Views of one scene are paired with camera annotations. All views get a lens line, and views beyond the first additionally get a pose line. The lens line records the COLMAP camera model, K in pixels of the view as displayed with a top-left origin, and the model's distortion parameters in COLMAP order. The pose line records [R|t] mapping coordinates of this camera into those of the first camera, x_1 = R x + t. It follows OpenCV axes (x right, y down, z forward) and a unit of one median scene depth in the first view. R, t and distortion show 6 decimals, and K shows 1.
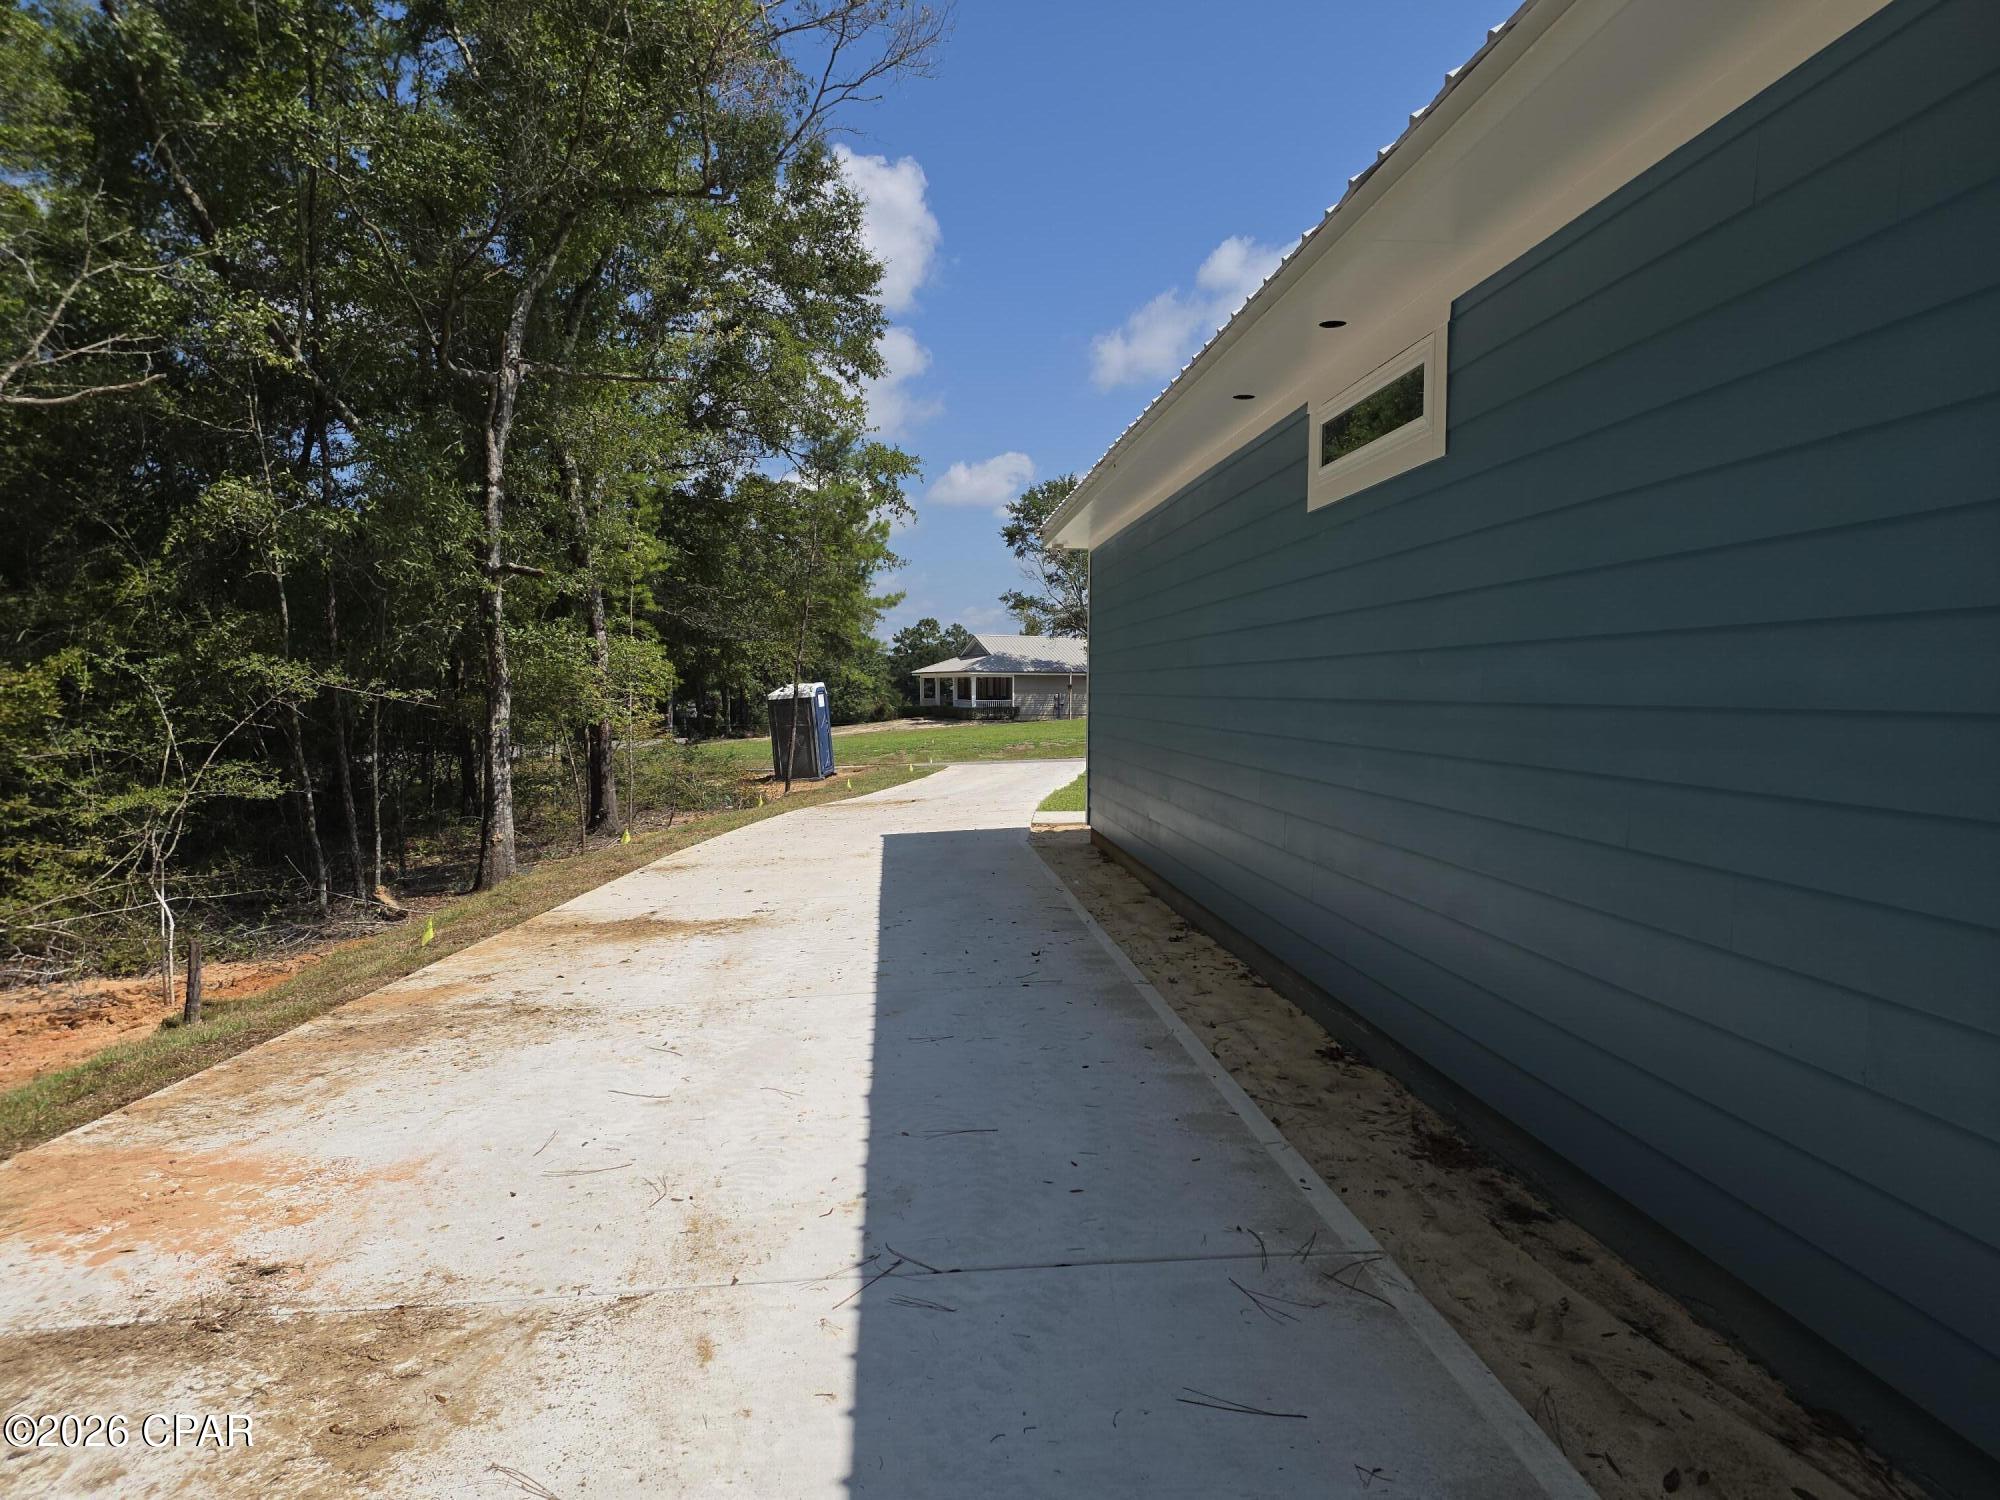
lens RADIAL K [[1315.5, 0, 1037.0], [0, 1315.5, 755.0], [0, 0, 1]] dist [0.091183, -0.057445]
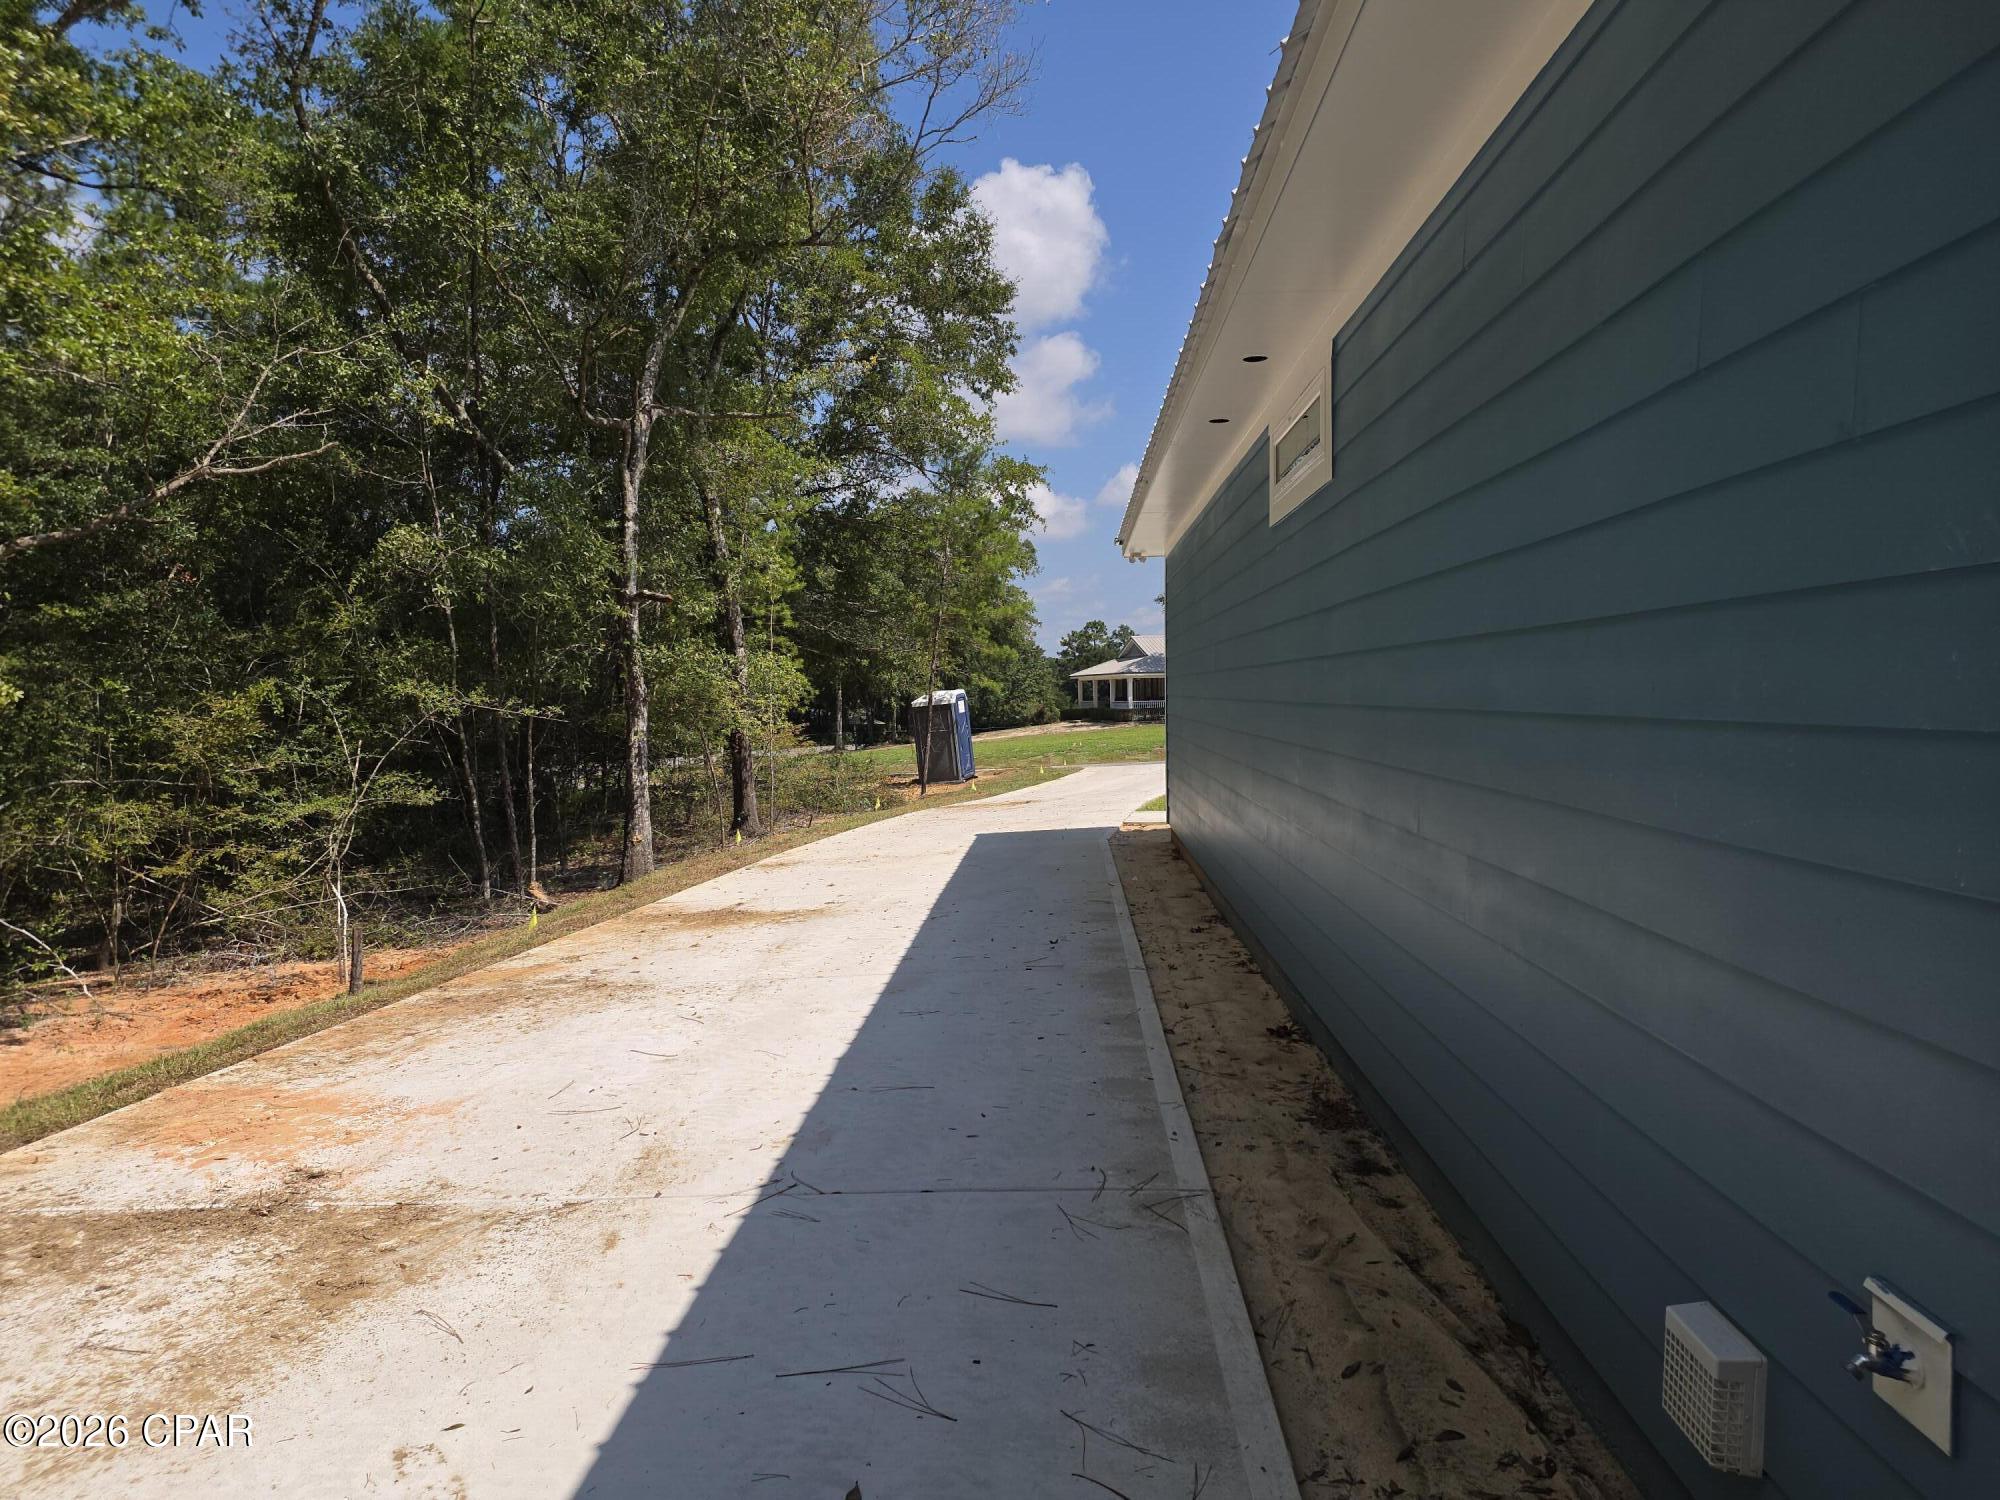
lens RADIAL K [[1317.7, 0, 1008.8], [0, 1317.7, 740.1], [0, 0, 1]] dist [0.129069, -0.108729]
pose [[0.987787, -0.016660, -0.154917, 0.098341], [0.014702, 0.999797, -0.013772, 0.000264], [0.155115, 0.011326, 0.987831, -0.056900]]
